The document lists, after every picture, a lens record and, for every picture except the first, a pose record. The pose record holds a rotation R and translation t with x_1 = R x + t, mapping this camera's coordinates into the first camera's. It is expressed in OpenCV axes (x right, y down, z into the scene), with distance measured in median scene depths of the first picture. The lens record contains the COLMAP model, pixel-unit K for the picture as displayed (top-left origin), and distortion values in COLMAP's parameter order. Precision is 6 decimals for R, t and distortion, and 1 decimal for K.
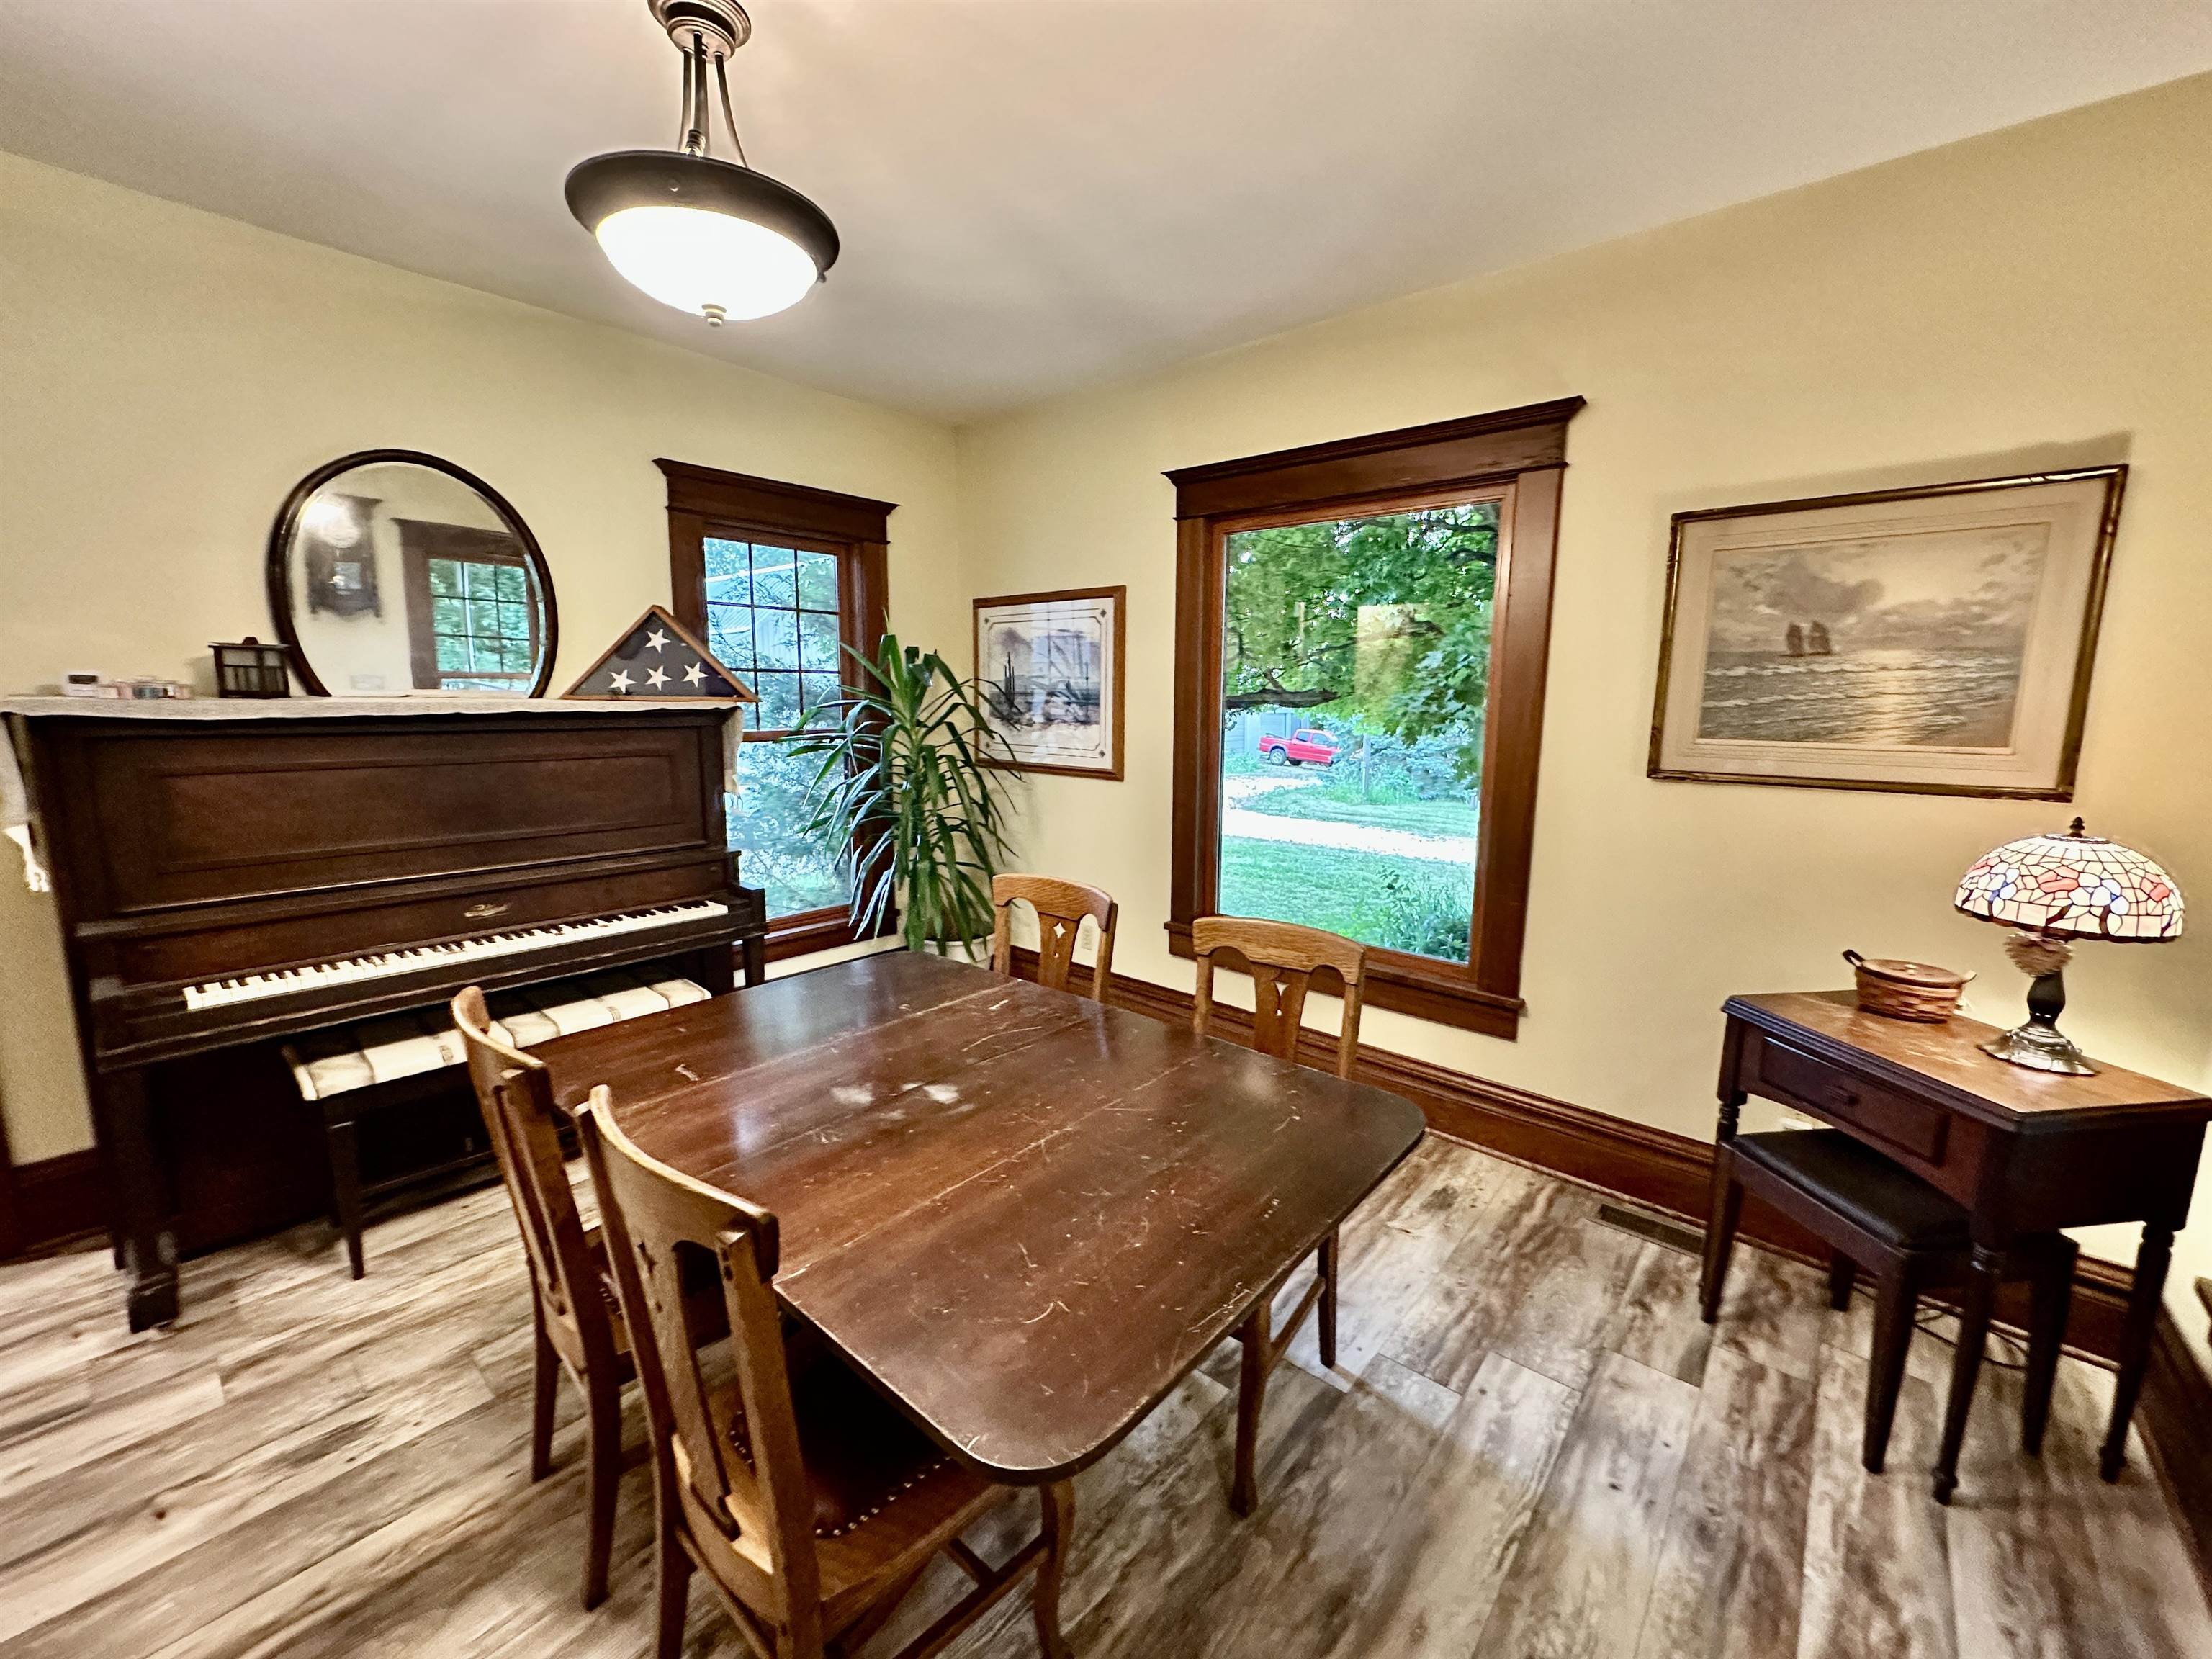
lens RADIAL K [[882.0, 0, 1104.4], [0, 882.0, 829.3], [0, 0, 1]] dist [-0.003657, 0.000757]
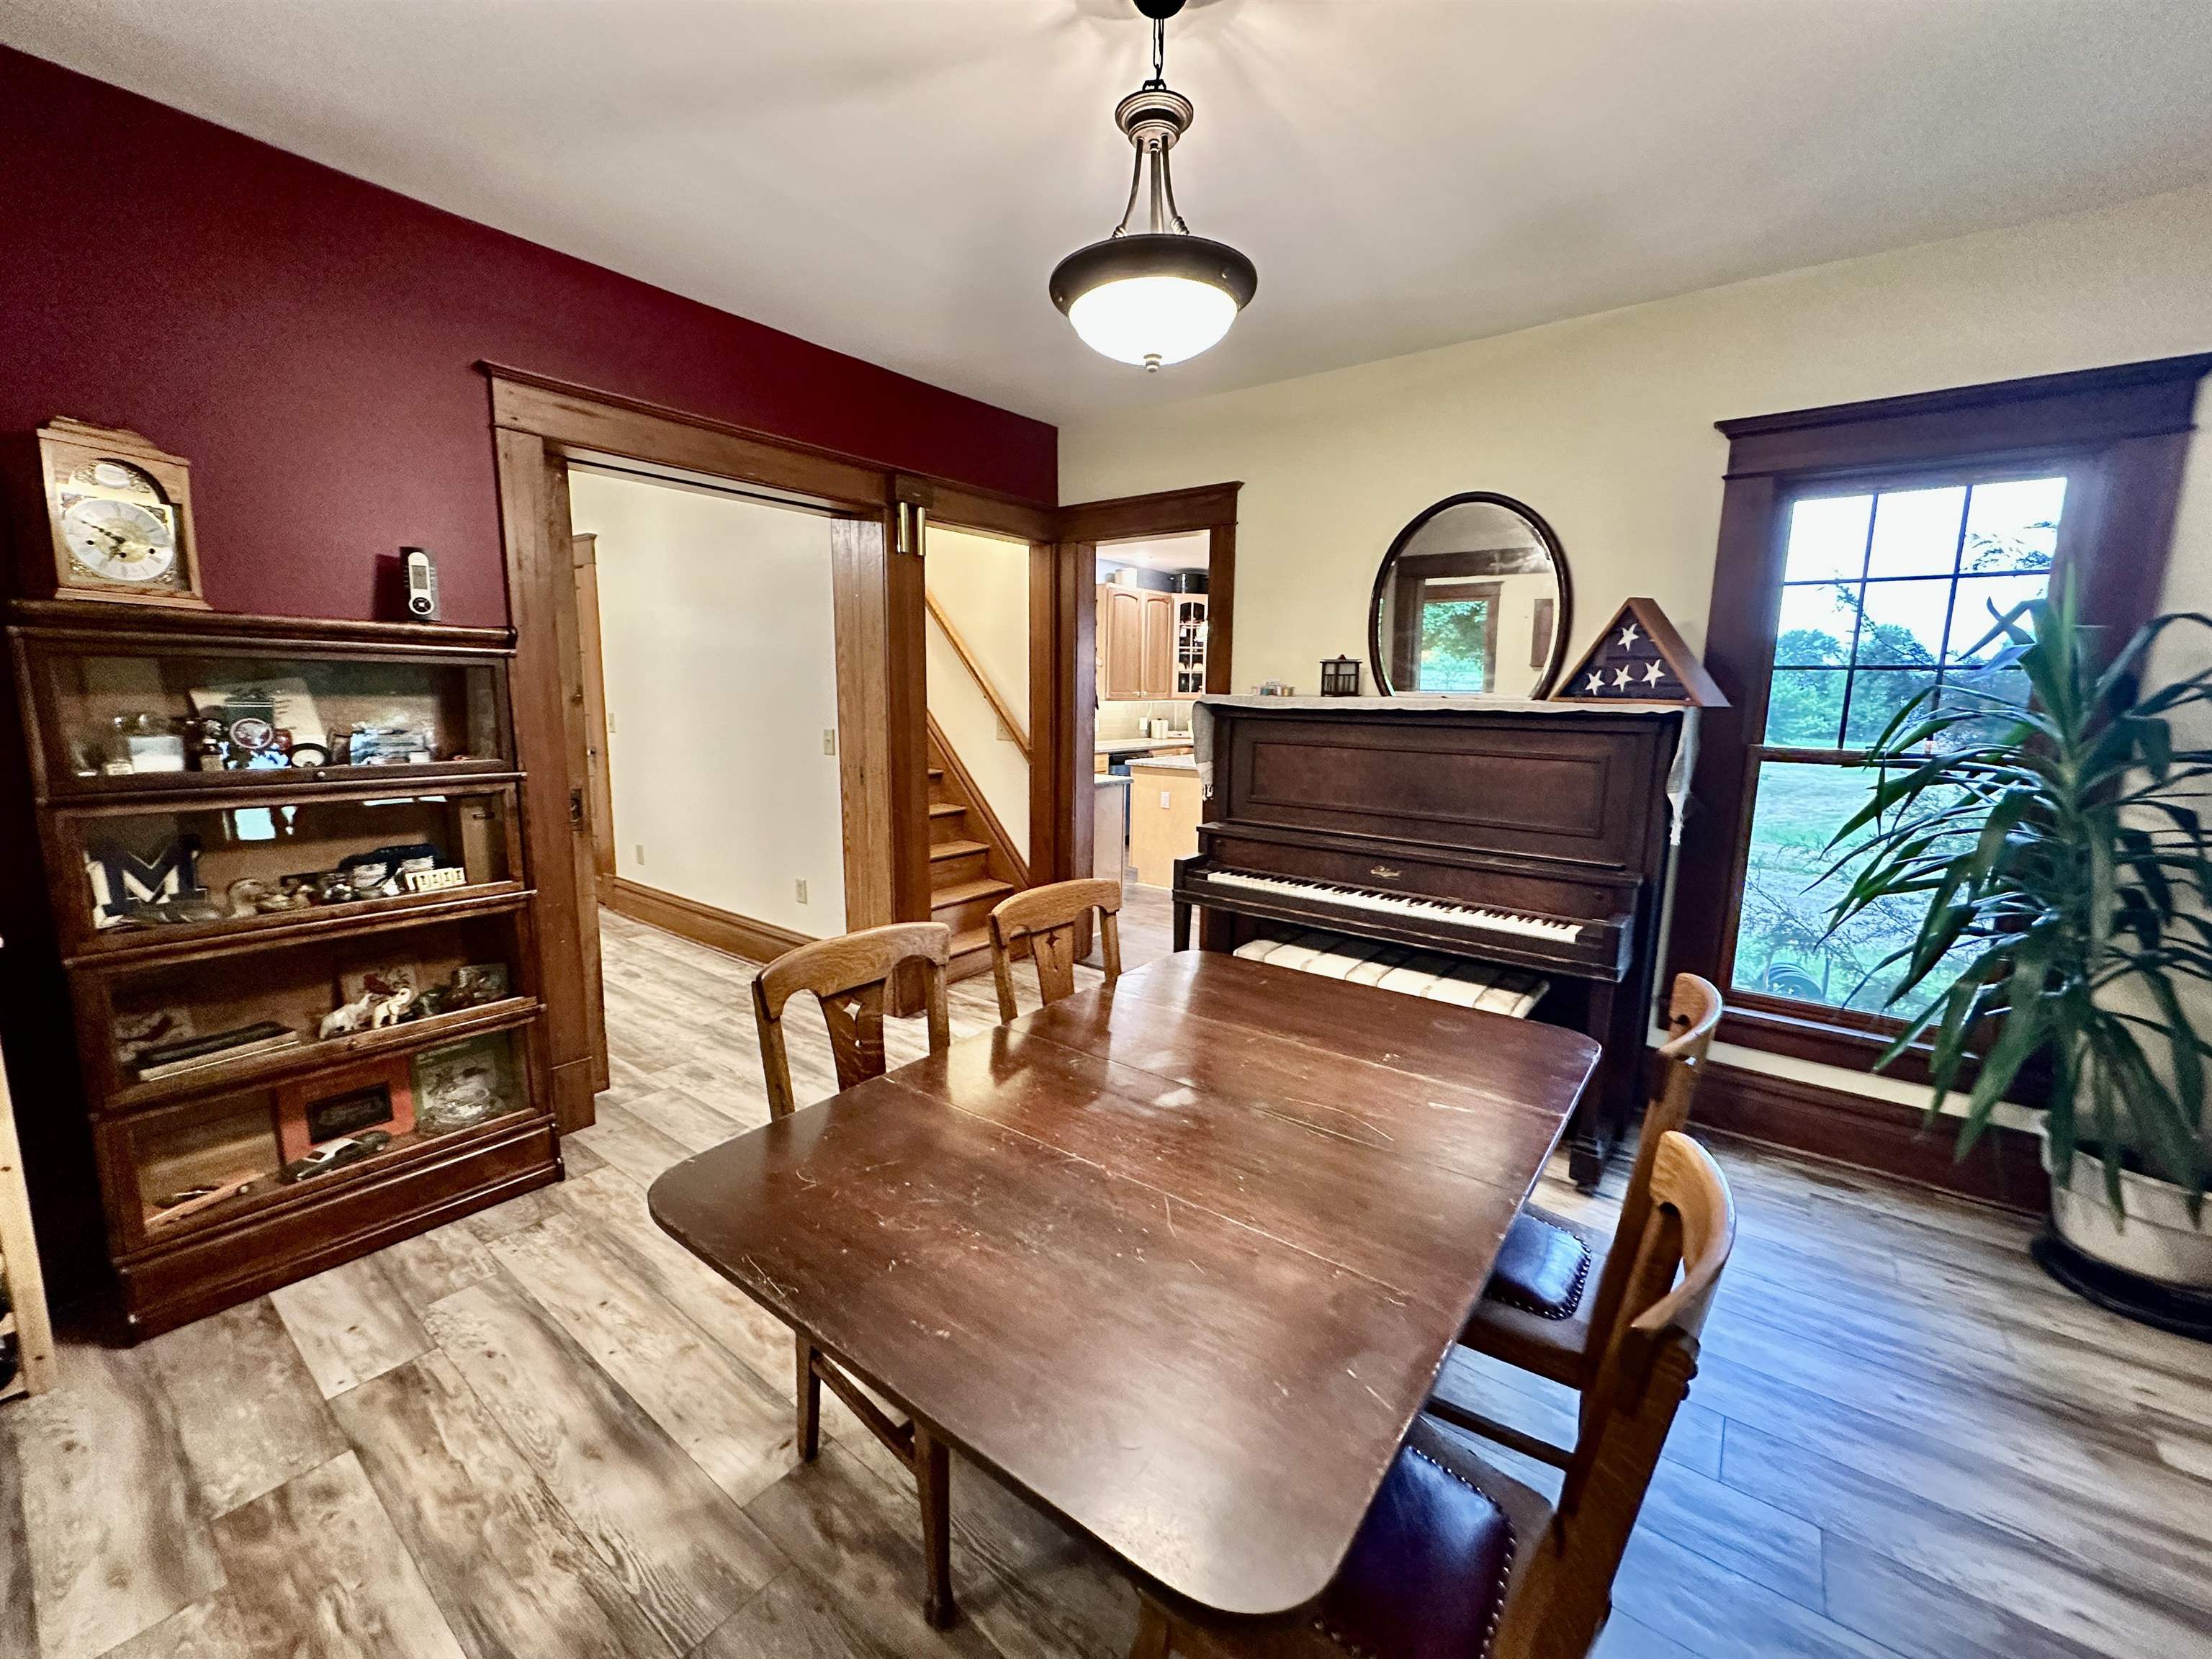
lens RADIAL K [[882.0, 0, 1111.1], [0, 882.0, 830.4], [0, 0, 1]] dist [-0.003657, 0.000757]
pose [[0.066538, 0.147662, -0.986797, 0.508669], [-0.167665, 0.976581, 0.134828, -0.071305], [0.983596, 0.156480, 0.089738, 0.575481]]
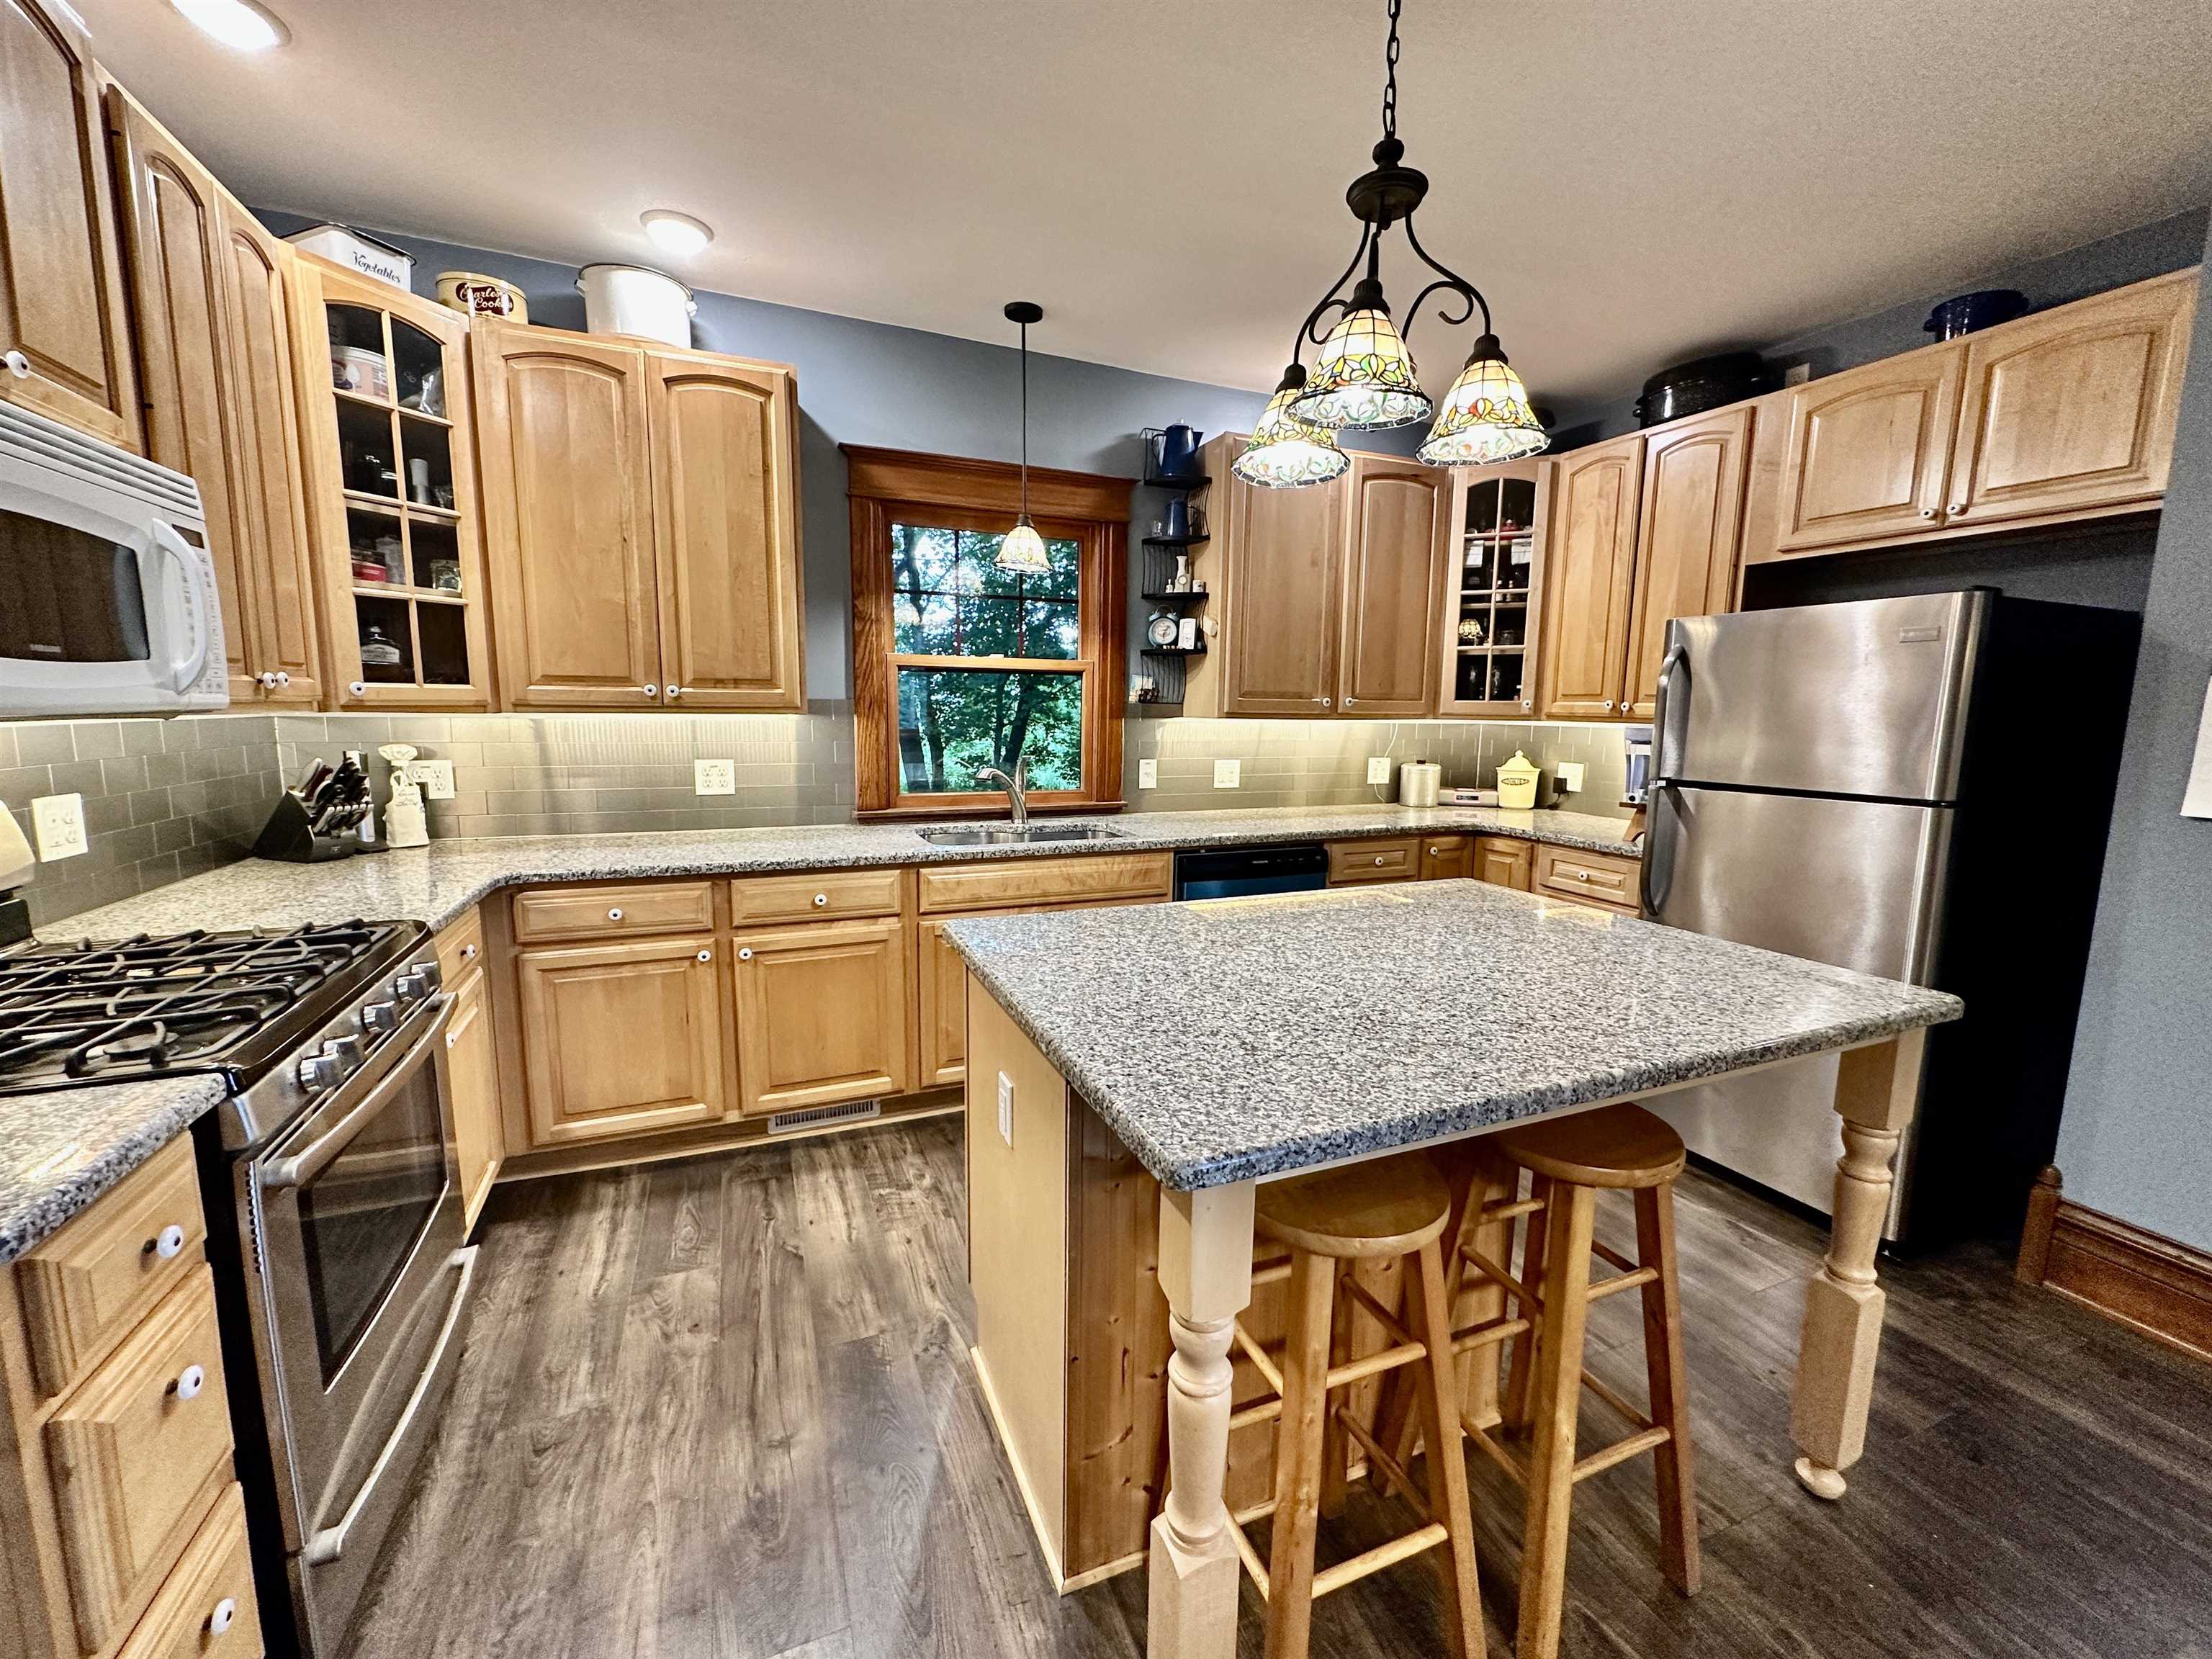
lens RADIAL K [[882.0, 0, 1110.4], [0, 882.0, 826.2], [0, 0, 1]] dist [-0.003657, 0.000757]
pose [[-0.436043, 0.105439, -0.893727, -1.722577], [-0.157279, 0.968899, 0.191043, -0.180578], [0.886075, 0.223868, -0.405899, 1.299938]]
